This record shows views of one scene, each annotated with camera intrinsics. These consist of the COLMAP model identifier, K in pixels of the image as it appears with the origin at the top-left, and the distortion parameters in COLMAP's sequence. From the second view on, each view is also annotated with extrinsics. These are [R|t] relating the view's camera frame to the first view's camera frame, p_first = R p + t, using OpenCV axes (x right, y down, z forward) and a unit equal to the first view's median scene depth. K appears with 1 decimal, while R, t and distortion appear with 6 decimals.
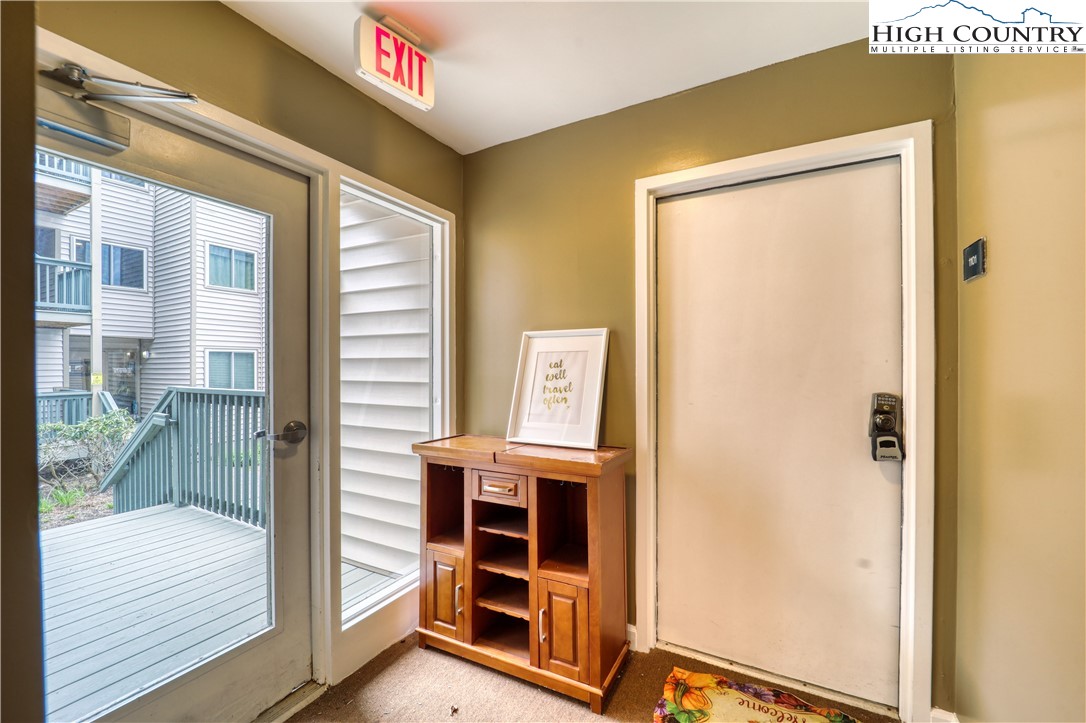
lens RADIAL K [[438.6, 0, 548.4], [0, 438.6, 364.2], [0, 0, 1]] dist [-0.011973, -0.001182]
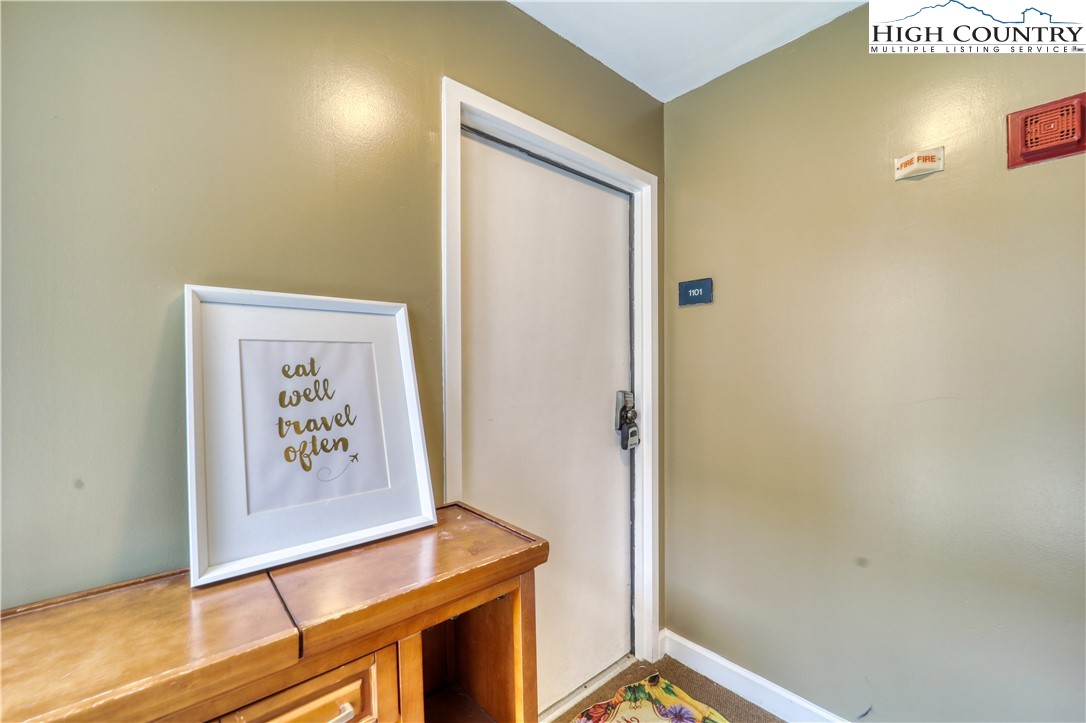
lens RADIAL K [[438.6, 0, 545.3], [0, 438.6, 364.3], [0, 0, 1]] dist [-0.011973, -0.001182]
pose [[0.348497, 0.002603, 0.937306, -0.329389], [0.002724, 0.999989, -0.003791, -0.001723], [-0.937306, 0.003875, 0.348486, 0.625097]]
